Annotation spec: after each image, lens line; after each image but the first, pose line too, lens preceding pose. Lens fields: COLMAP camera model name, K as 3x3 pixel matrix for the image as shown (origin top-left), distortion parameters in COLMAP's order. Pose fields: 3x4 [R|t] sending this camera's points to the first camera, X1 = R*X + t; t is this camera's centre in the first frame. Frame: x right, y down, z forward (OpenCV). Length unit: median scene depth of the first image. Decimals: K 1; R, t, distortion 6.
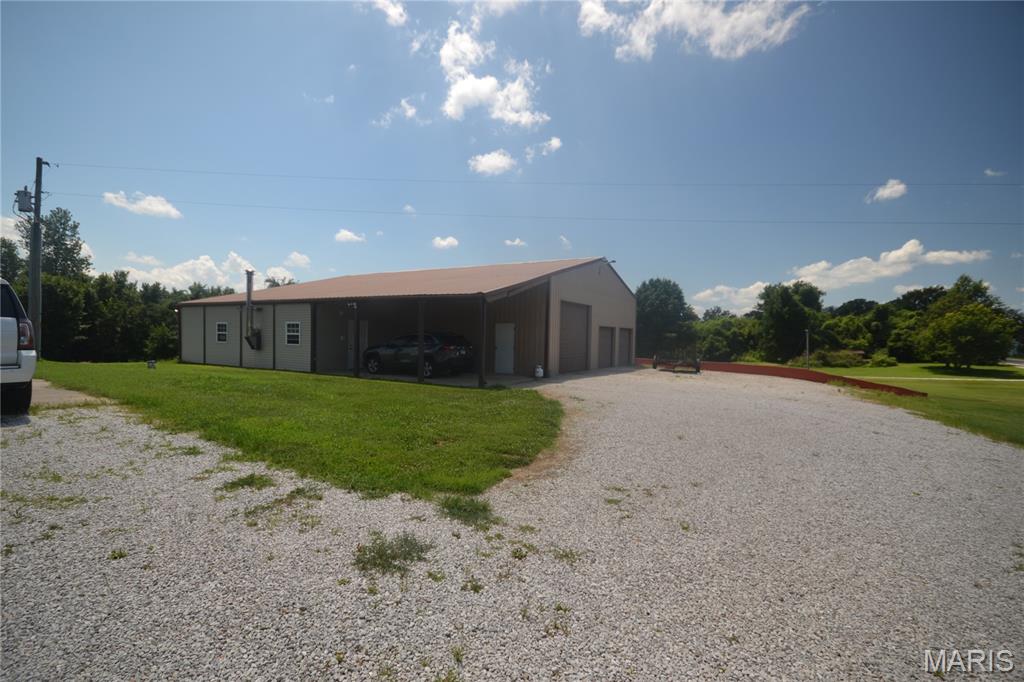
lens RADIAL K [[453.0, 0, 500.8], [0, 453.0, 340.2], [0, 0, 1]] dist [-0.000665, -0.001040]
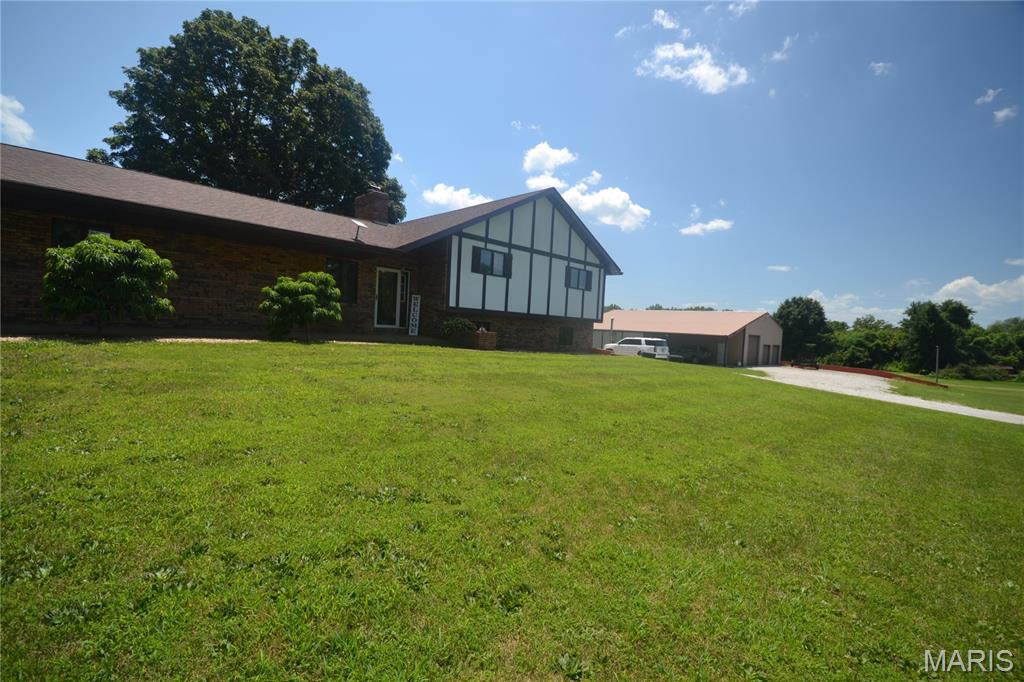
lens RADIAL K [[453.0, 0, 500.8], [0, 453.0, 340.2], [0, 0, 1]] dist [-0.000665, -0.001040]
pose [[0.967606, 0.037520, -0.249663, -0.106323], [-0.035803, 0.999294, 0.011414, -0.007667], [0.249915, -0.002106, 0.968266, -0.326161]]
